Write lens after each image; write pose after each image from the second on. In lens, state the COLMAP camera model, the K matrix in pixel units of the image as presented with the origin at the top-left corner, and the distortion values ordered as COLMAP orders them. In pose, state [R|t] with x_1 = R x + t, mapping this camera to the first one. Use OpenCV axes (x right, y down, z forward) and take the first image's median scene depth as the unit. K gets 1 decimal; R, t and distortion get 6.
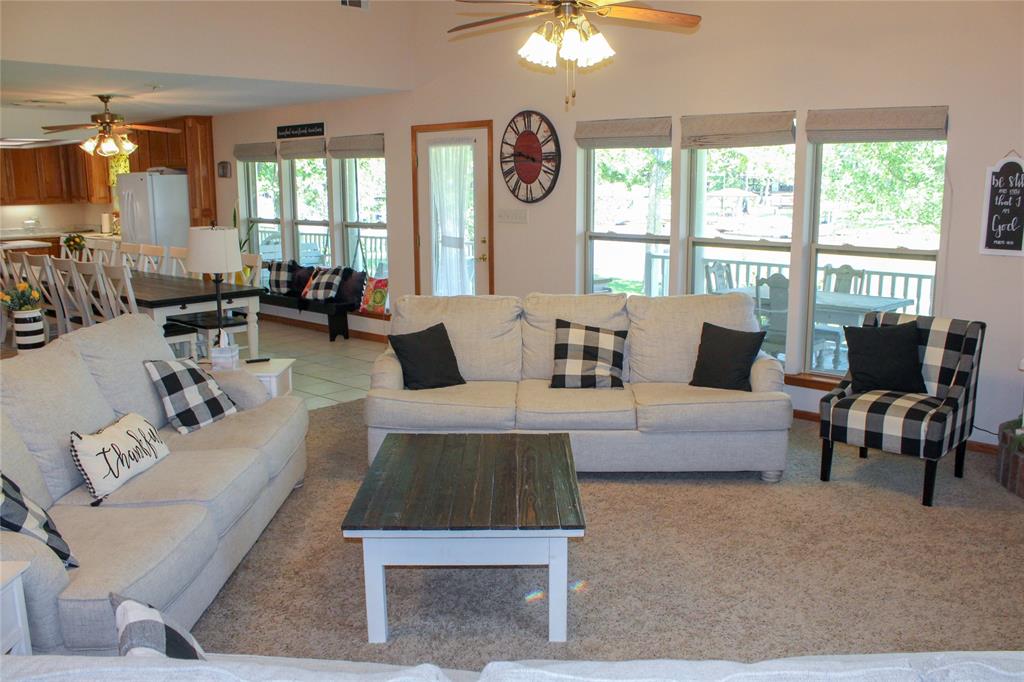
lens RADIAL K [[869.8, 0, 545.0], [0, 869.8, 370.6], [0, 0, 1]] dist [-0.133042, 0.081859]
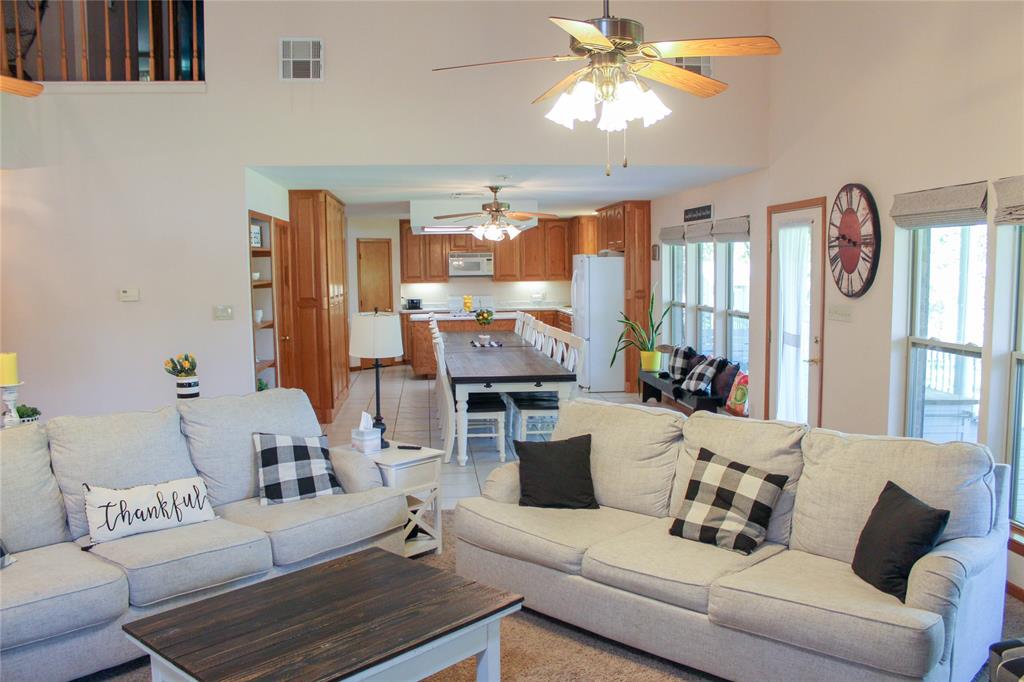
lens RADIAL K [[869.8, 0, 517.0], [0, 869.8, 351.5], [0, 0, 1]] dist [-0.133042, 0.081859]
pose [[0.740191, 0.063968, -0.669347, 0.290575], [-0.139218, 0.988473, -0.059487, -0.054237], [0.657826, 0.137217, 0.740565, 0.219007]]
